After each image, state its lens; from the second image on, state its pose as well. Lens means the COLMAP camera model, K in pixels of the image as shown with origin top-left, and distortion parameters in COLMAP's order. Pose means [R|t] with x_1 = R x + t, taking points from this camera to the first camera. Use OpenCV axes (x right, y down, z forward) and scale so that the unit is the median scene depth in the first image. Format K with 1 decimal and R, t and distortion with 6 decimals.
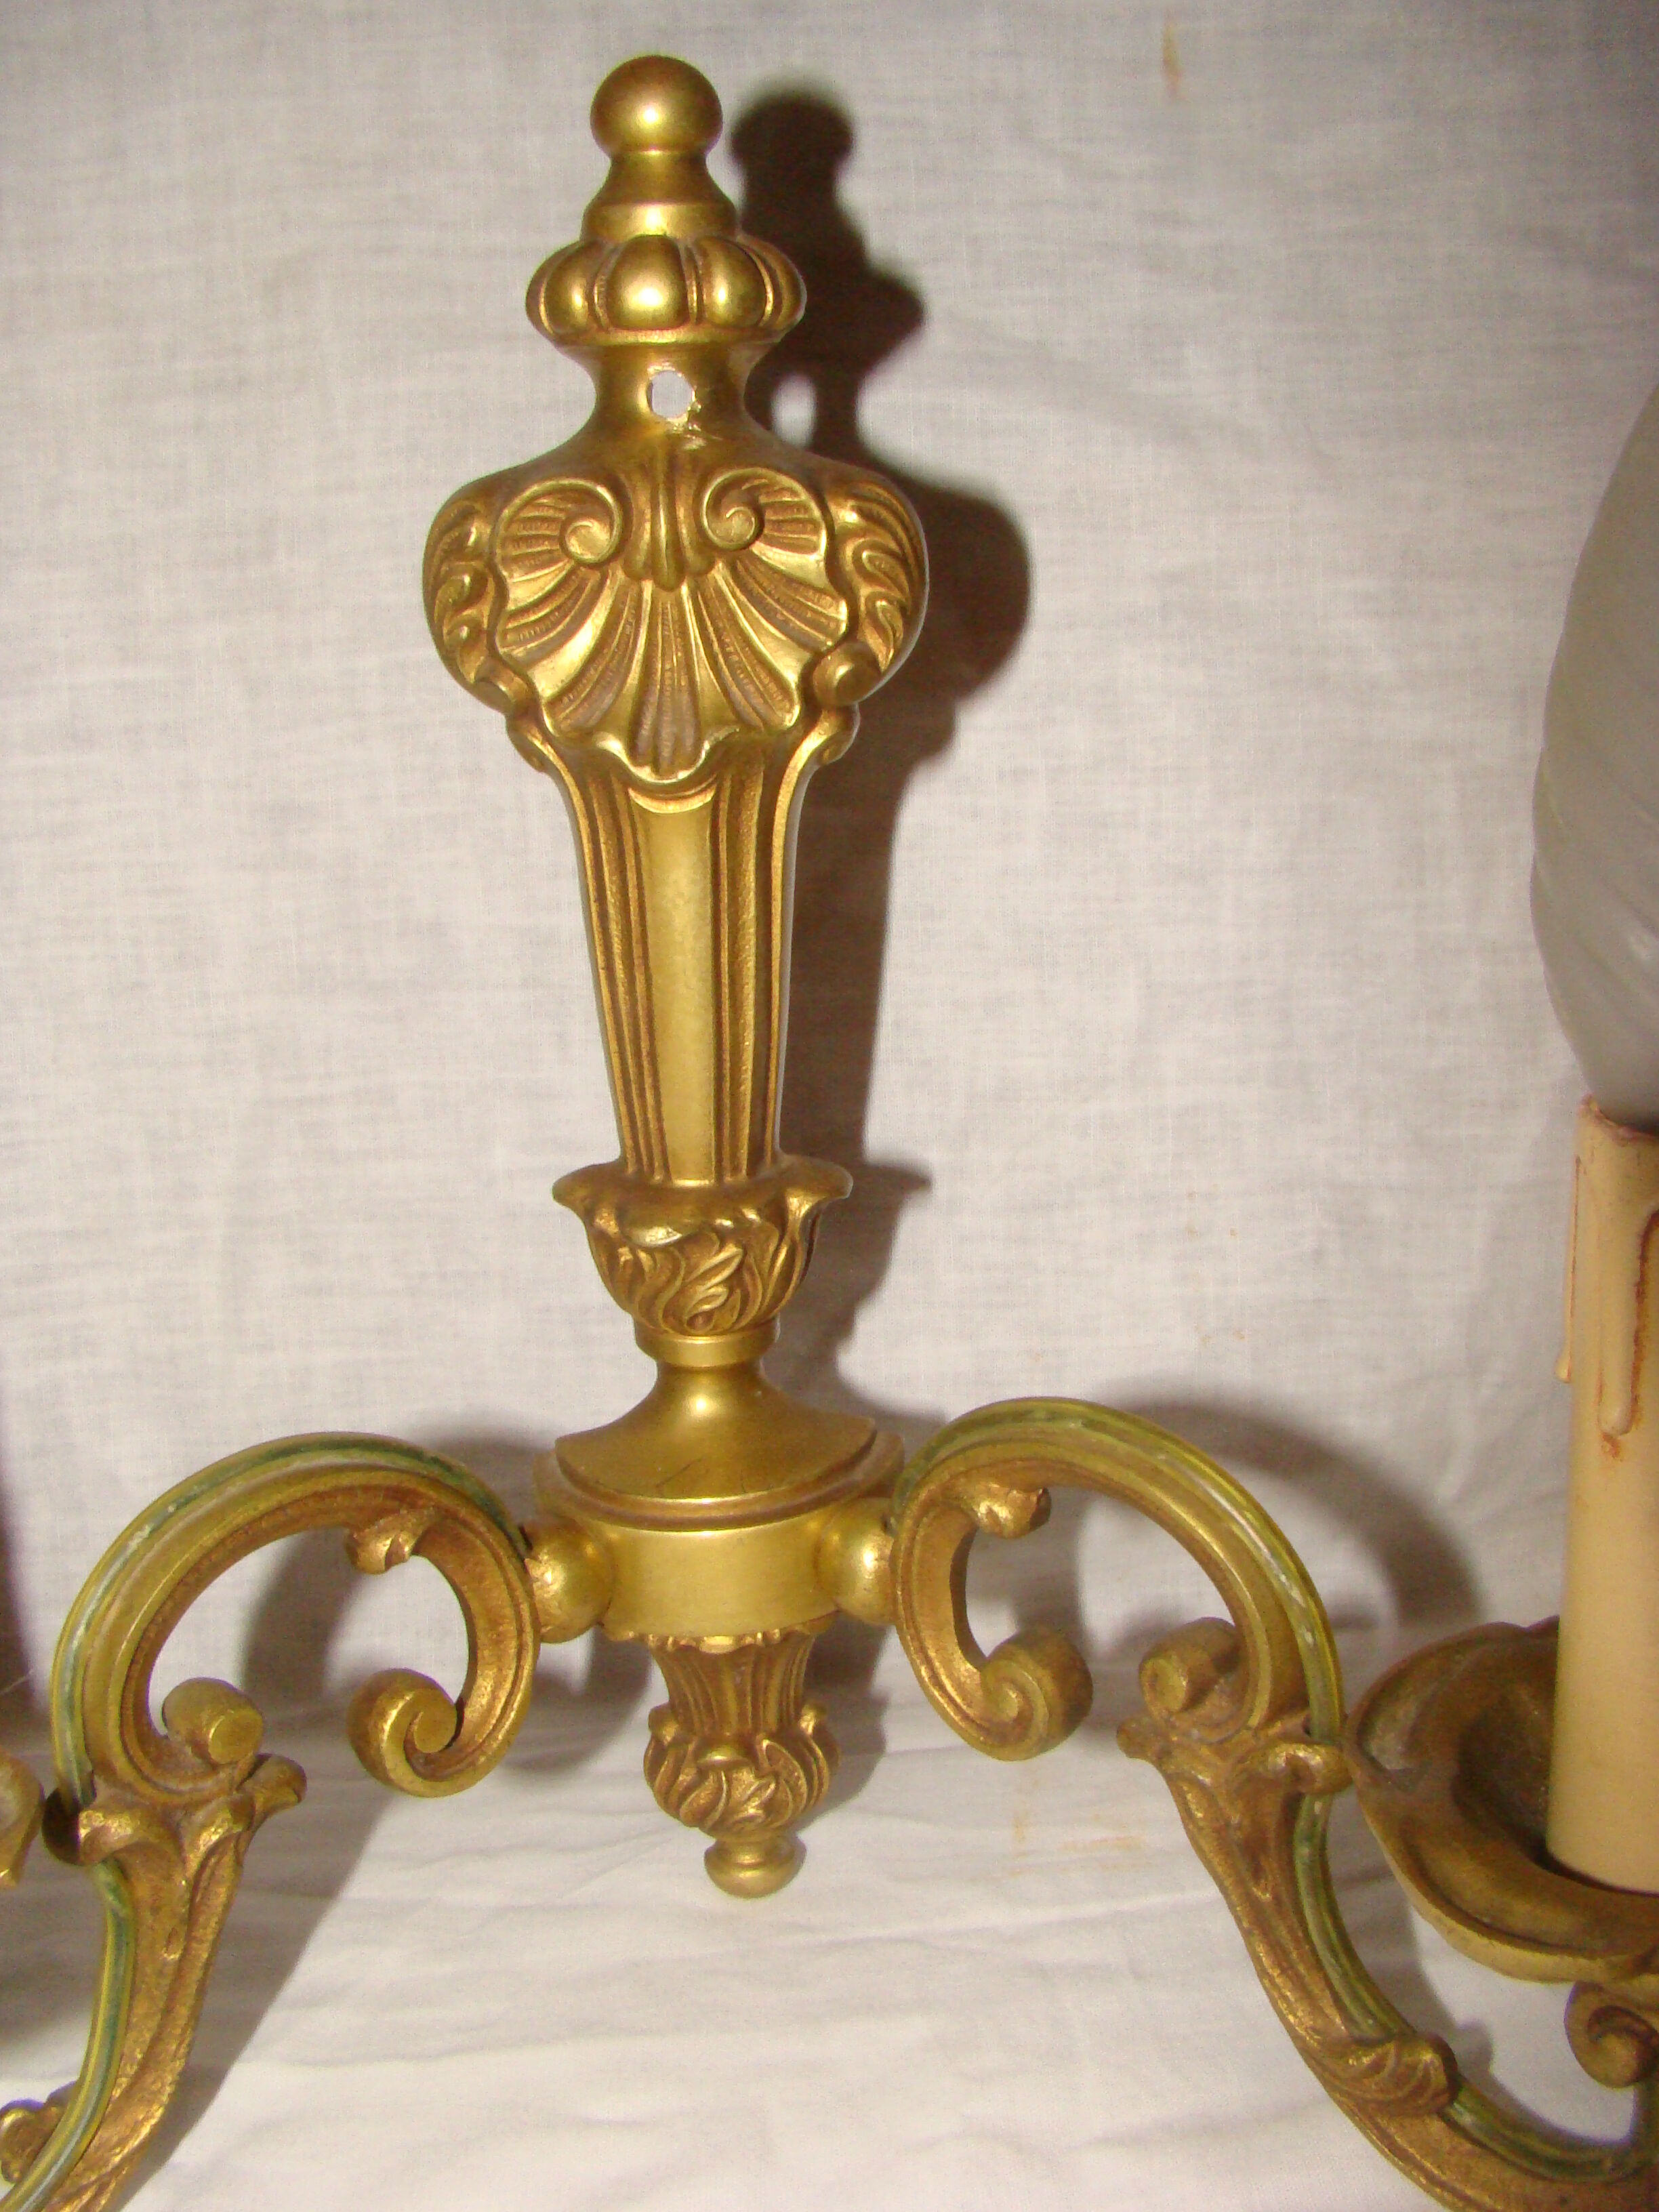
lens RADIAL K [[1963.1, 0, 836.0], [0, 1963.1, 1157.9], [0, 0, 1]] dist [-0.178395, 0.103921]
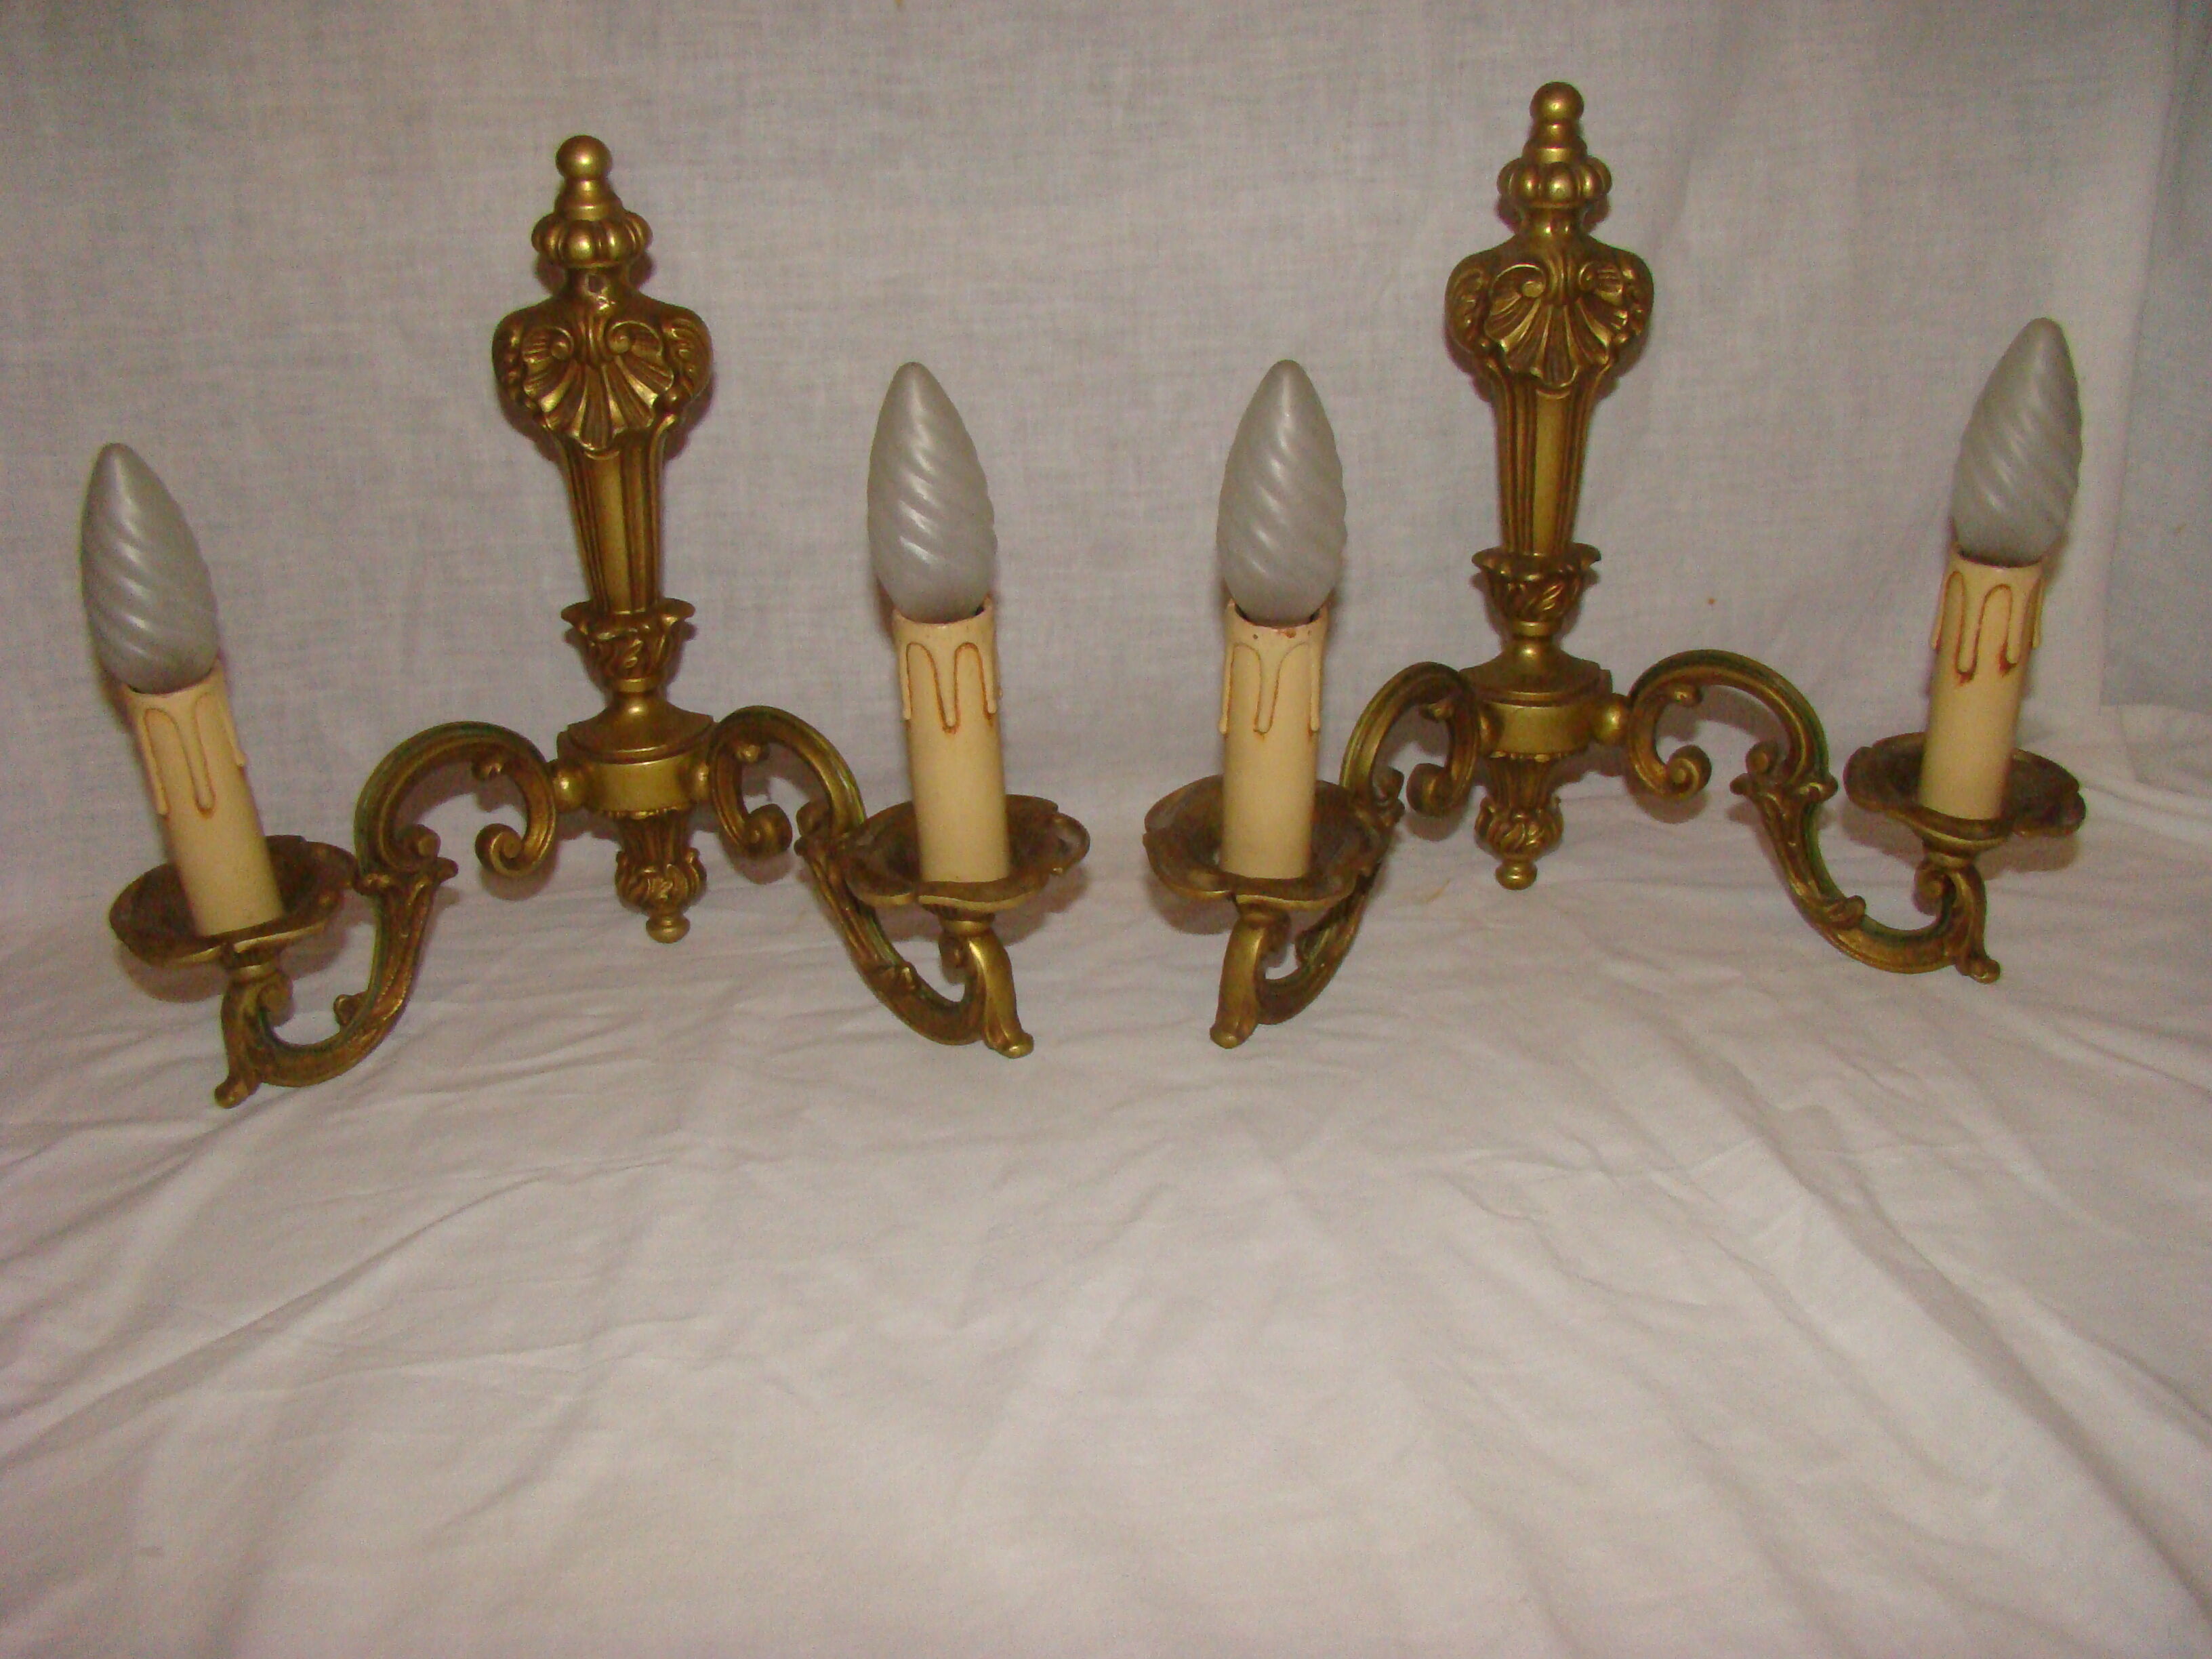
lens RADIAL K [[1963.1, 0, 1106.0], [0, 1963.1, 829.5], [0, 0, 1]] dist [-0.178395, 0.103921]
pose [[0.997098, 0.000322, 0.076132, 0.319189], [-0.014129, 0.983402, 0.180891, -0.155007], [-0.074810, -0.181441, 0.980552, -1.303118]]
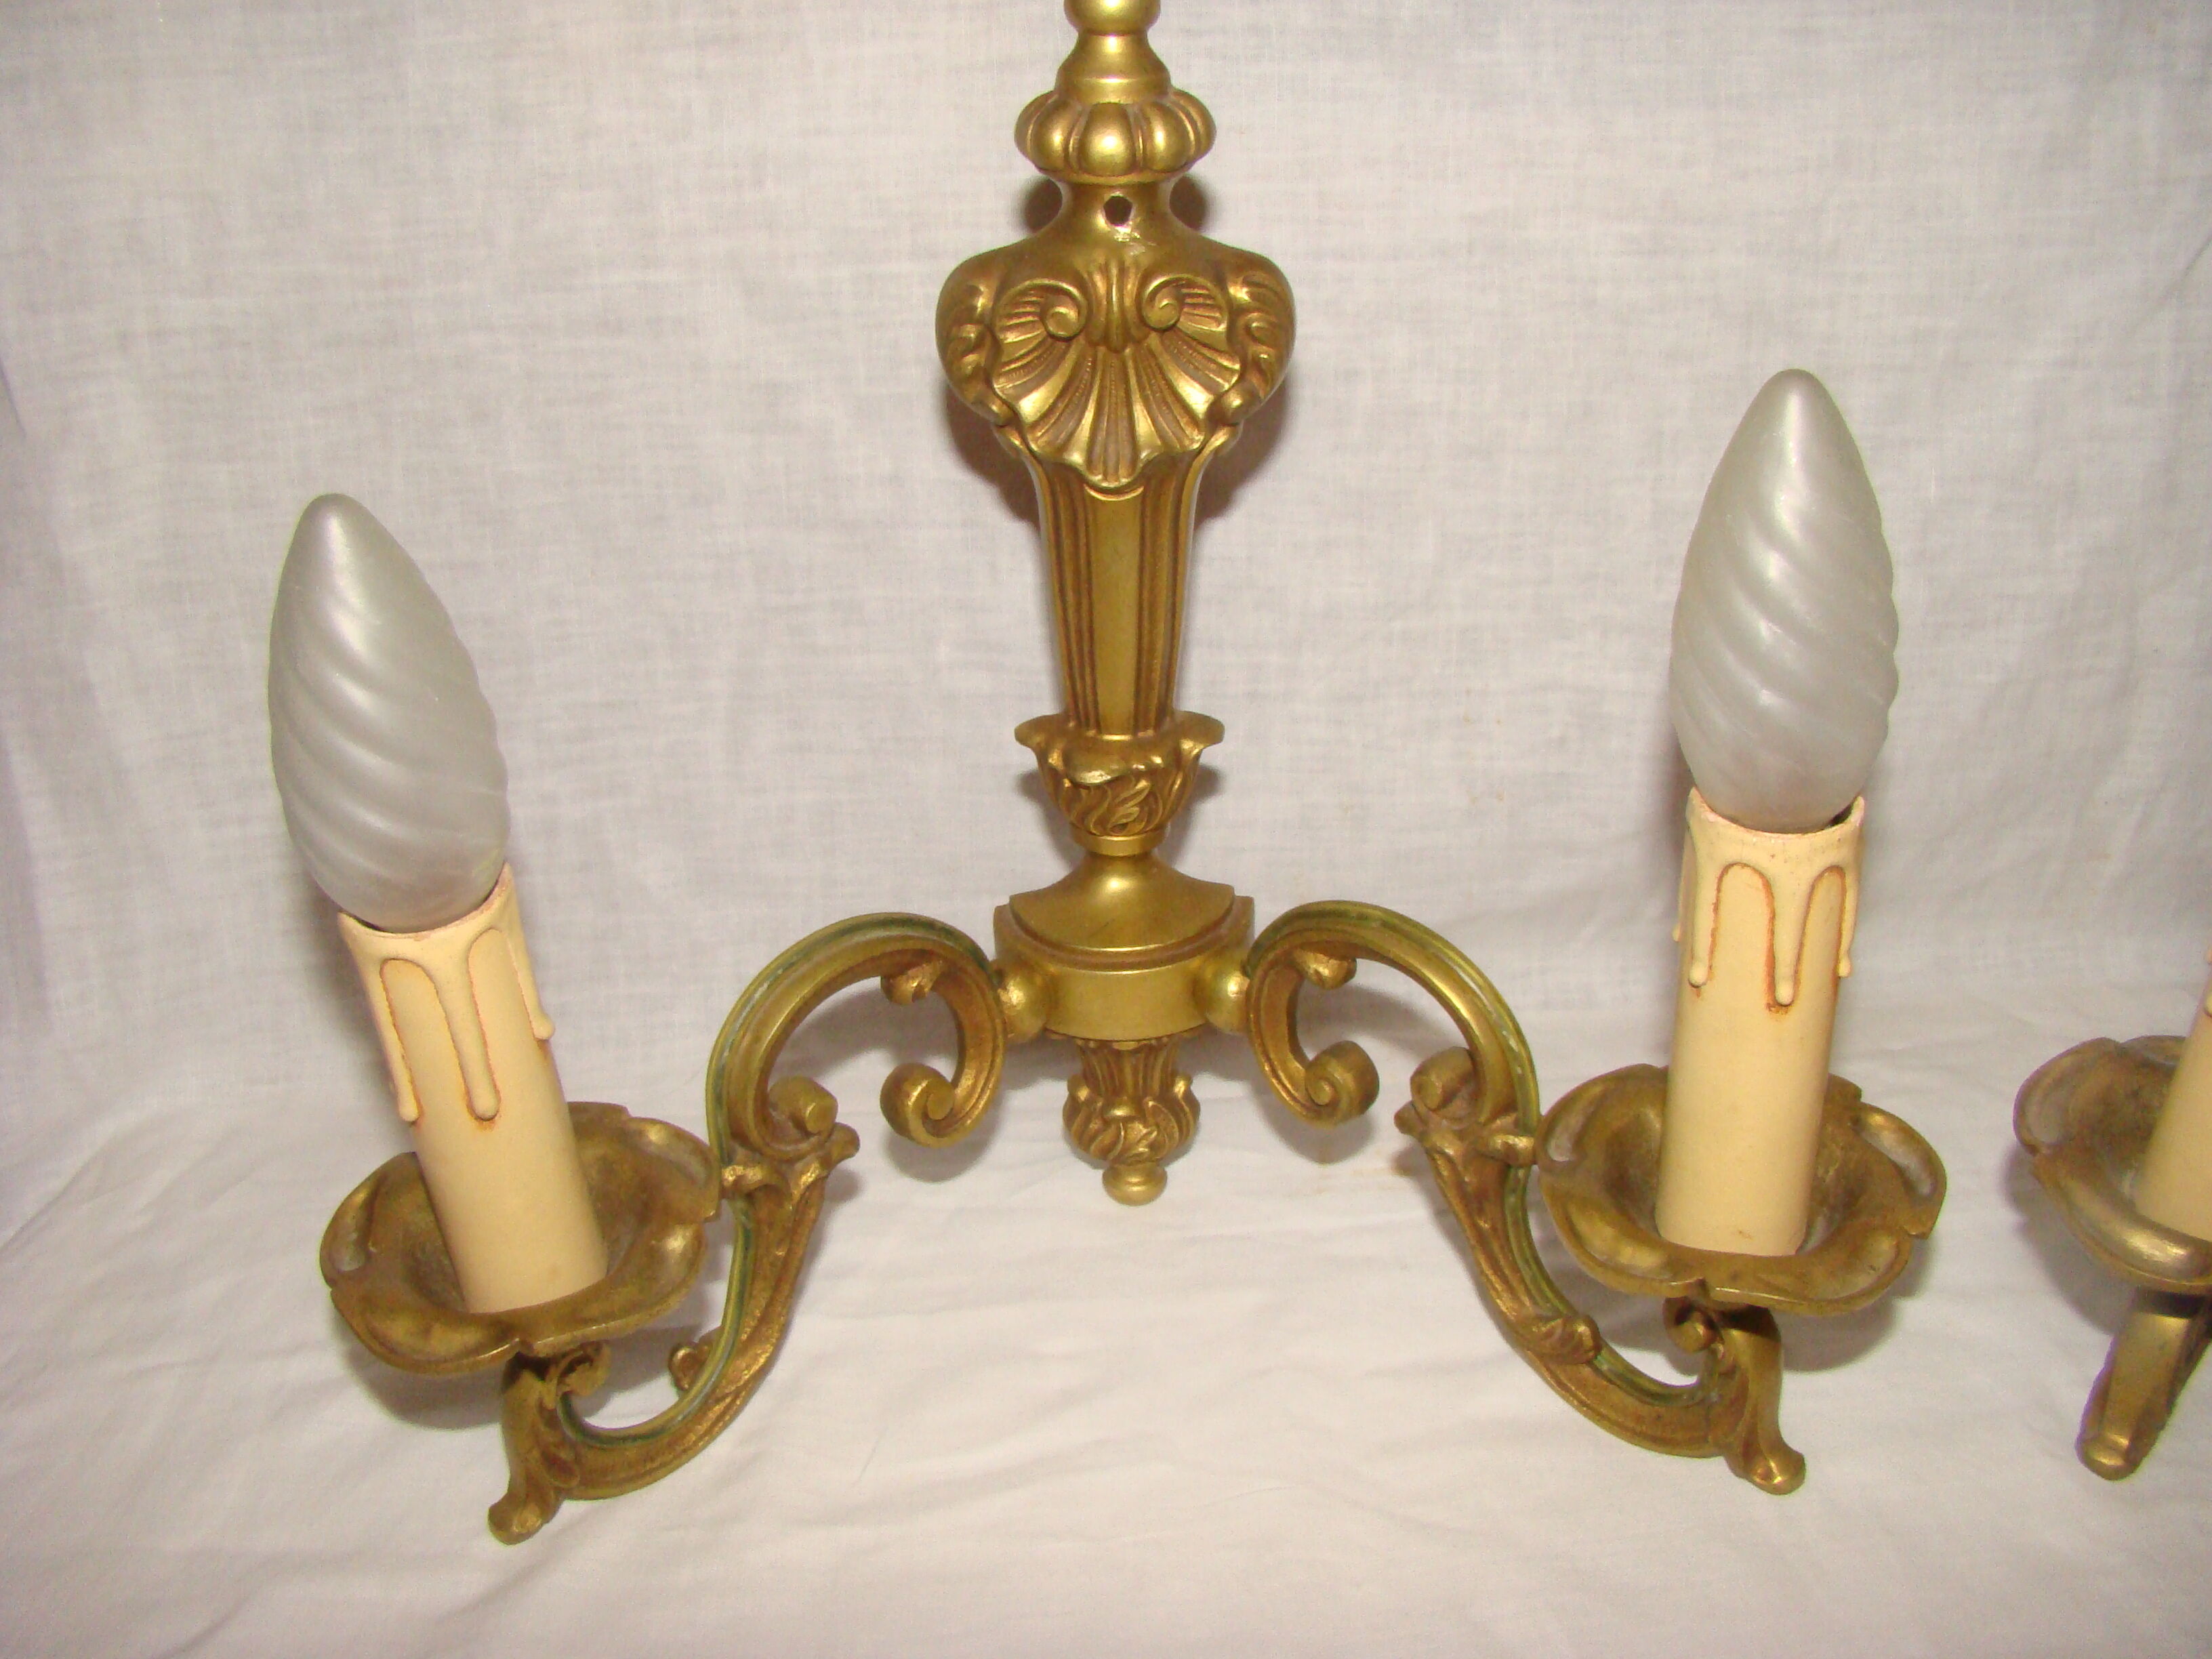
lens RADIAL K [[1963.1, 0, 1106.0], [0, 1963.1, 829.5], [0, 0, 1]] dist [-0.178395, 0.103921]
pose [[0.999771, 0.018740, -0.010291, -0.064992], [-0.016184, 0.977889, 0.208497, -0.221463], [0.013971, -0.208283, 0.977969, -0.425342]]
